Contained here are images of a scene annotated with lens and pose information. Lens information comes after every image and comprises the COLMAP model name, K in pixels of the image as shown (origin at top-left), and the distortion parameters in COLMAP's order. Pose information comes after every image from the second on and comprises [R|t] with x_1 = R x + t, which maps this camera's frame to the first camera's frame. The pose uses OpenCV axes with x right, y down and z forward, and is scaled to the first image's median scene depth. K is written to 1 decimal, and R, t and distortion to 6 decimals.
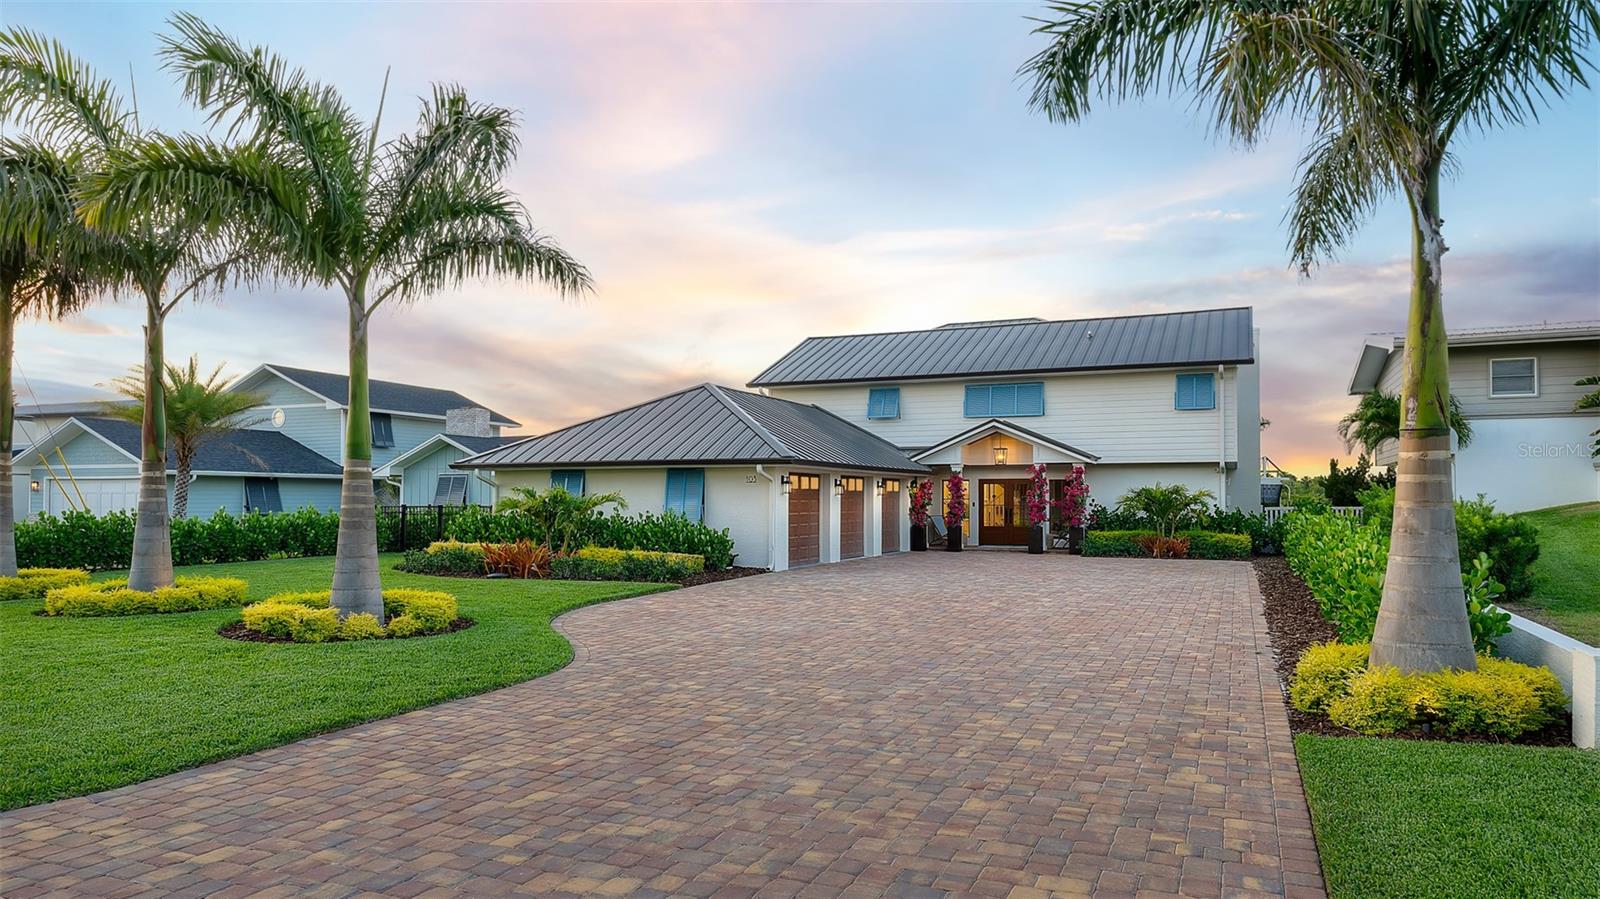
lens RADIAL K [[989.2, 0, 810.2], [0, 989.2, 483.6], [0, 0, 1]] dist [-0.000735, -0.000879]
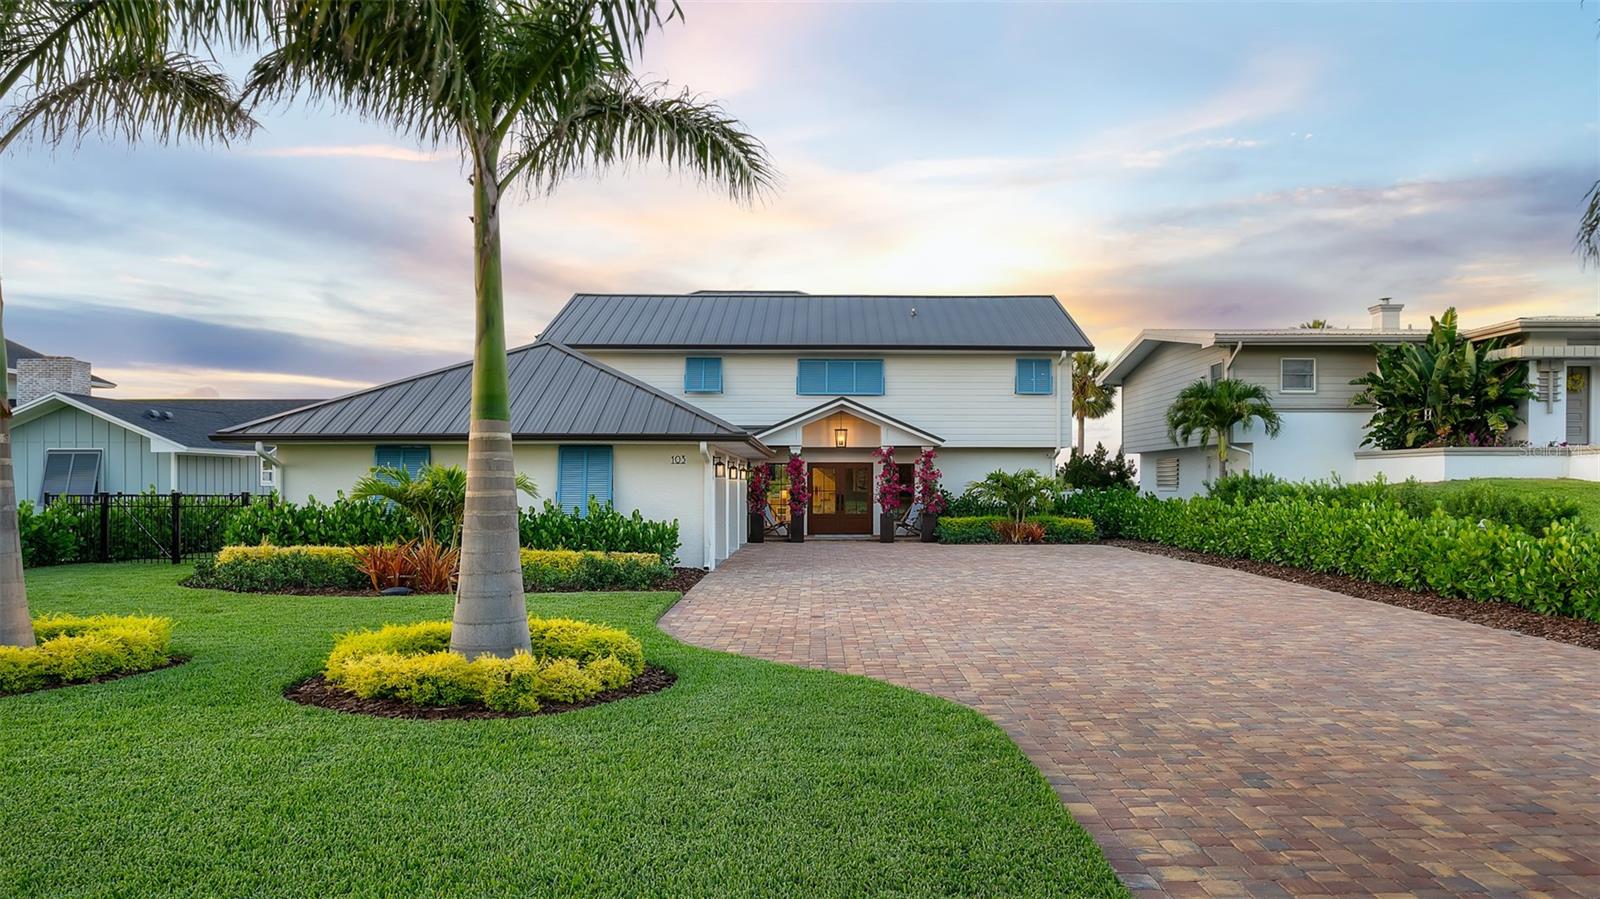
lens RADIAL K [[1042.7, 0, 843.9], [0, 1042.7, 501.2], [0, 0, 1]] dist [-0.001849, -0.000712]
pose [[0.908696, -0.007494, 0.417392, -0.223385], [-0.005308, 0.999551, 0.029503, 0.002789], [-0.417426, -0.029025, 0.908247, 0.121129]]
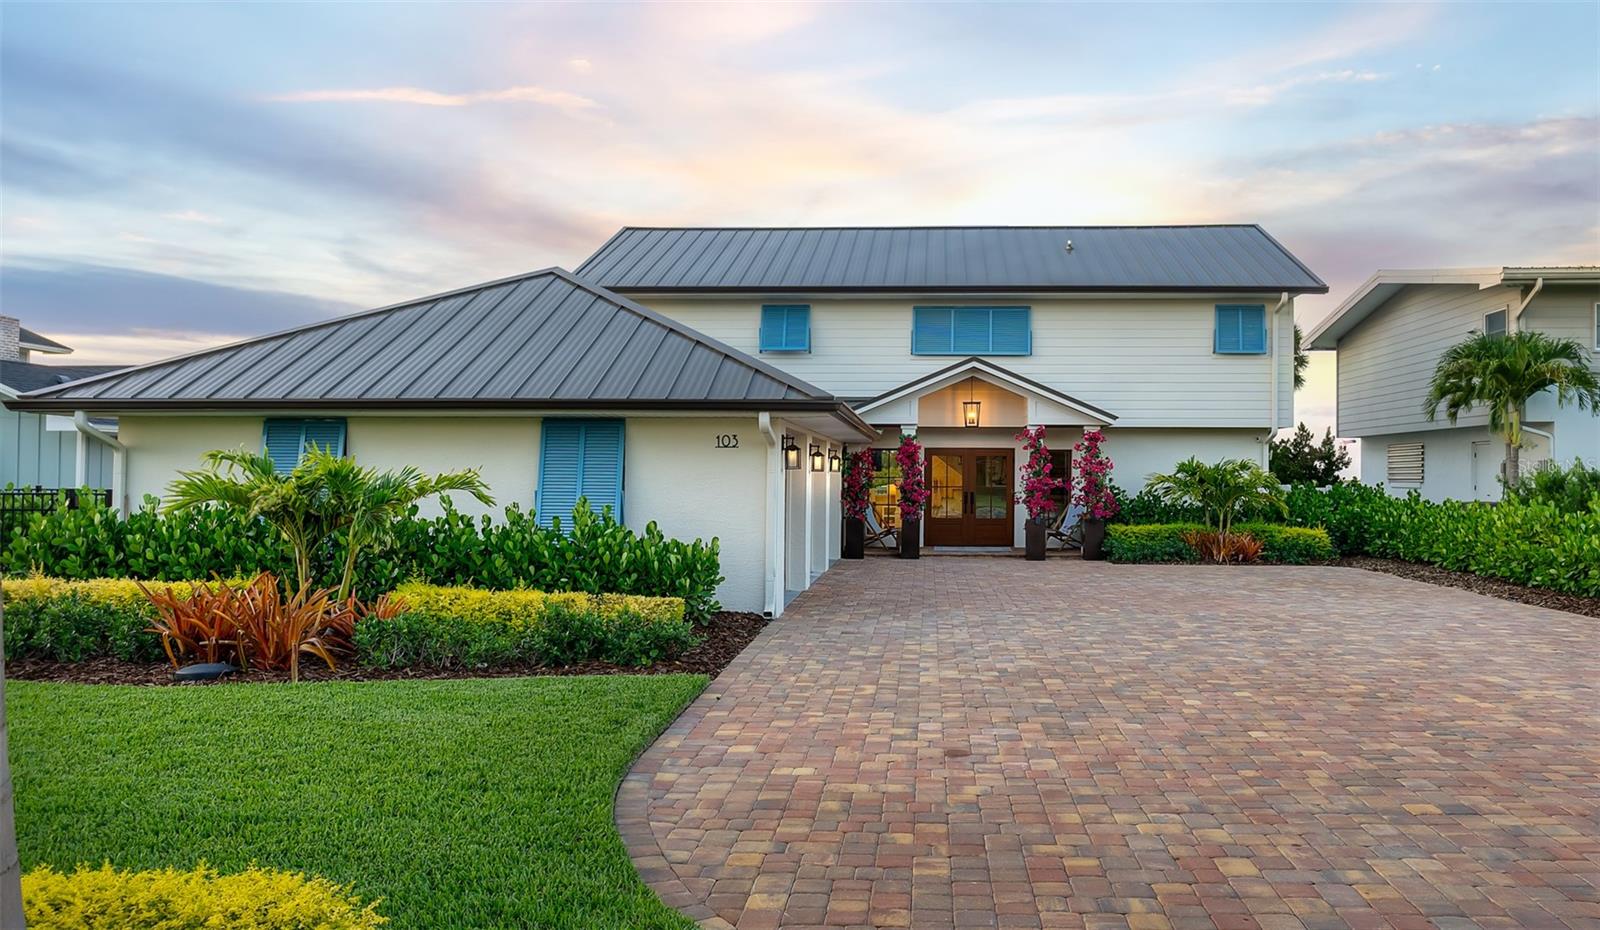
lens RADIAL K [[1160.3, 0, 897.7], [0, 1160.3, 469.7], [0, 0, 1]] dist [0.004949, 0.001159]
pose [[0.929786, 0.004710, 0.368070, -0.150963], [-0.009155, 0.999905, 0.010332, 0.002536], [-0.367986, -0.012976, 0.929741, 0.304793]]
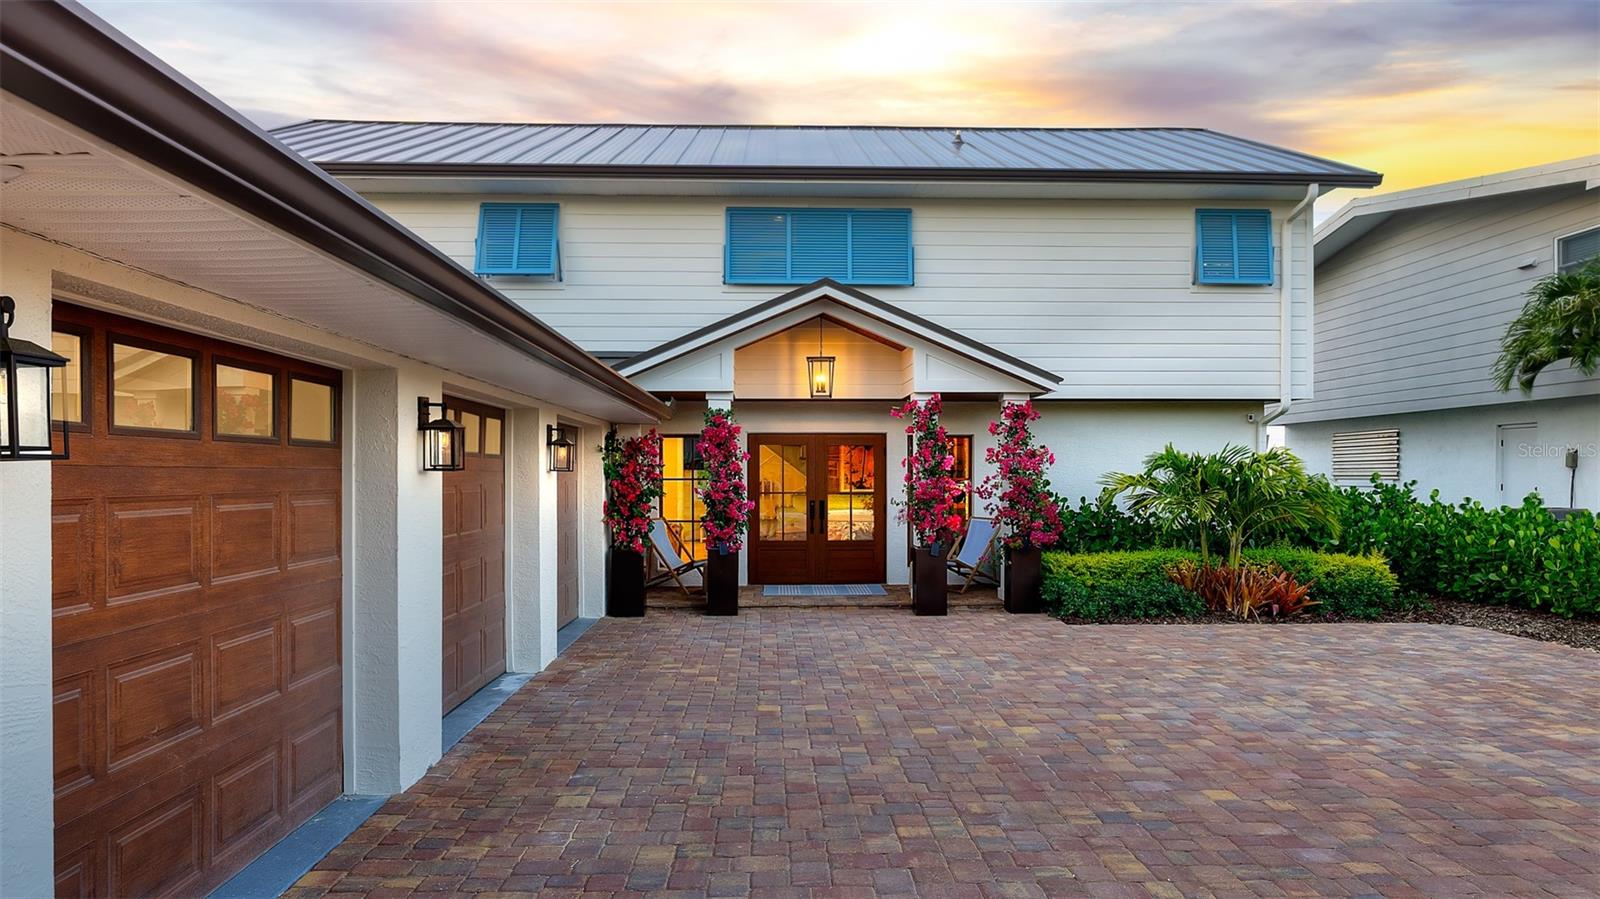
lens RADIAL K [[989.2, 0, 810.2], [0, 989.2, 483.6], [0, 0, 1]] dist [-0.000735, -0.000879]
pose [[0.901620, -0.007238, 0.432468, 0.007779], [-0.003098, 0.999726, 0.023190, 0.008082], [-0.432517, -0.022249, 0.901351, 0.660607]]
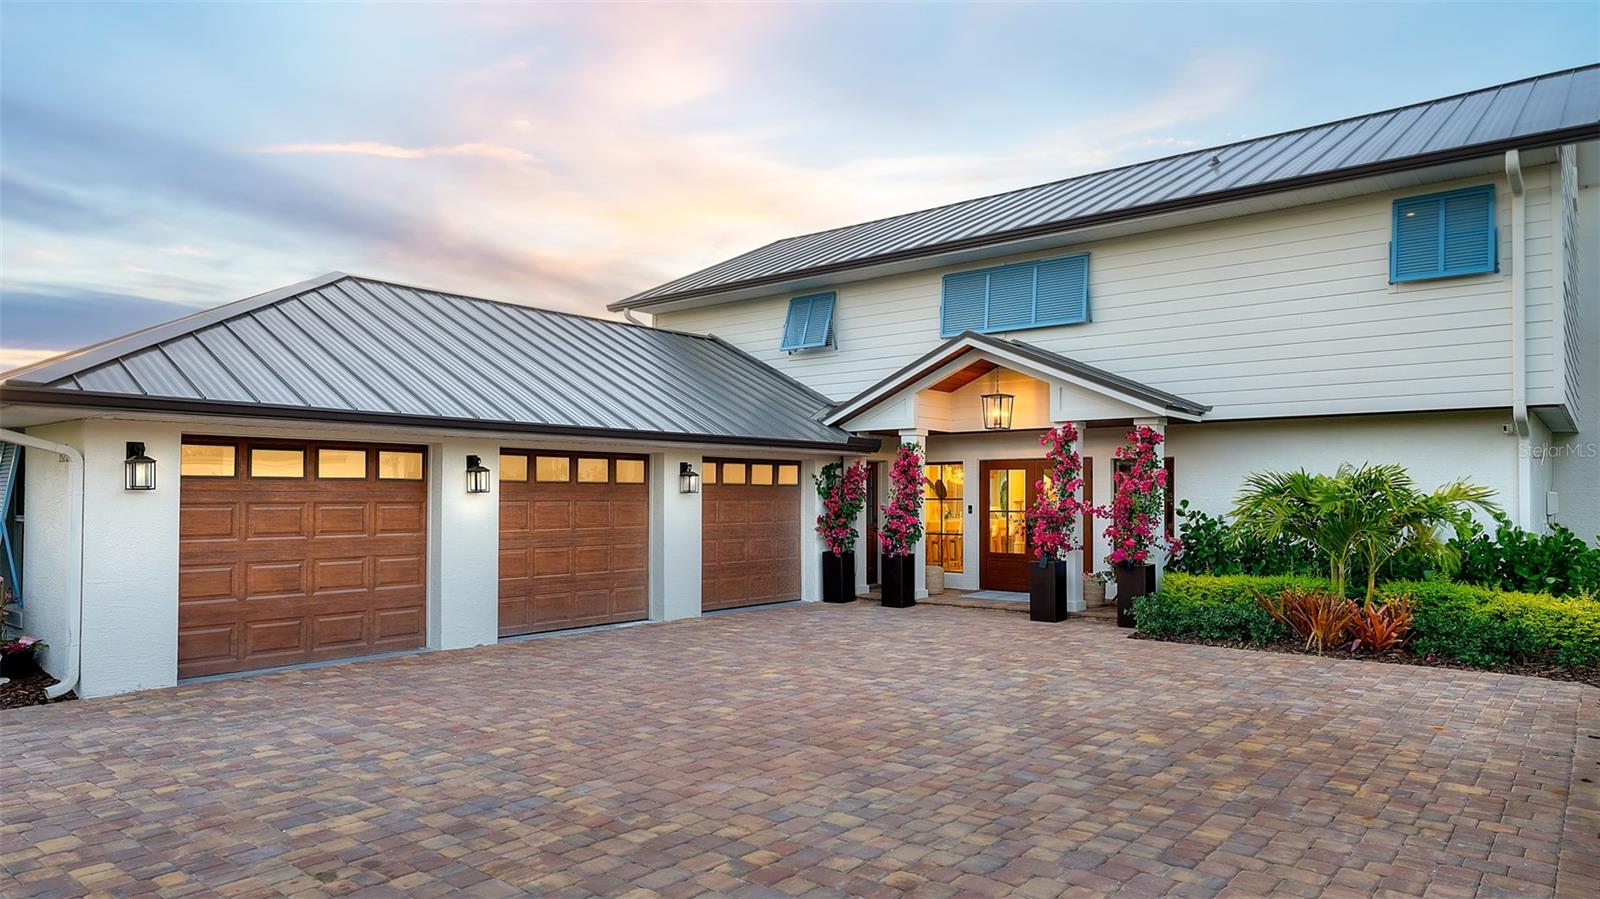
lens RADIAL K [[989.2, 0, 810.2], [0, 989.2, 483.6], [0, 0, 1]] dist [-0.000735, -0.000879]
pose [[0.963232, -0.004102, -0.268639, 0.246610], [0.004579, 0.999989, 0.001150, 0.007033], [0.268631, -0.002338, 0.963240, 0.537412]]
